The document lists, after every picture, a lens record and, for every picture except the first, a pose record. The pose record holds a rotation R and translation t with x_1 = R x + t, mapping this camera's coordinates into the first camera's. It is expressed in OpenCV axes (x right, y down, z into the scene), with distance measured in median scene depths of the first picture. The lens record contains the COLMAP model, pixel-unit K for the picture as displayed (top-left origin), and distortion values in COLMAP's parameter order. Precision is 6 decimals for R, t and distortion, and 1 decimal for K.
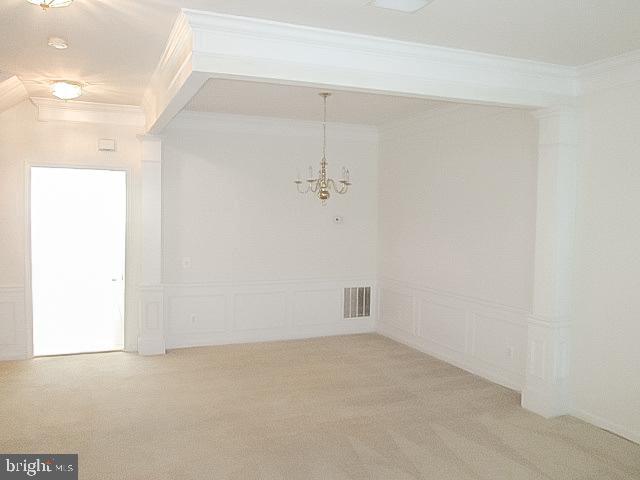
lens RADIAL K [[539.0, 0, 320.0], [0, 539.0, 240.0], [0, 0, 1]] dist [-0.001094, -0.001735]
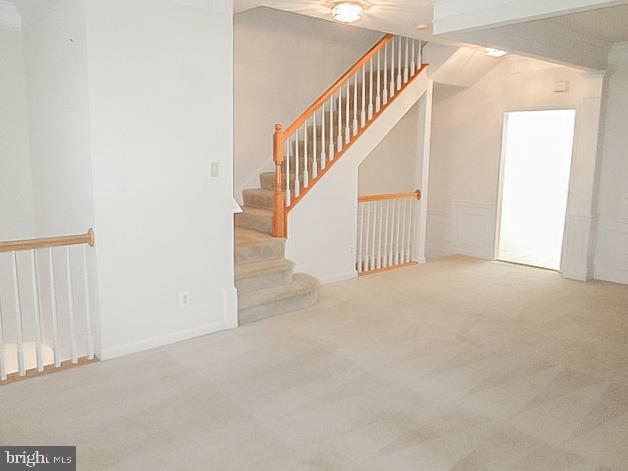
lens RADIAL K [[528.9, 0, 314.0], [0, 528.9, 235.5], [0, 0, 1]] dist [-0.001094, -0.001735]
pose [[0.341792, 0.133730, -0.930212, 0.491303], [-0.052098, 0.990998, 0.123326, 0.021484], [0.938331, 0.006311, 0.345682, 0.140792]]
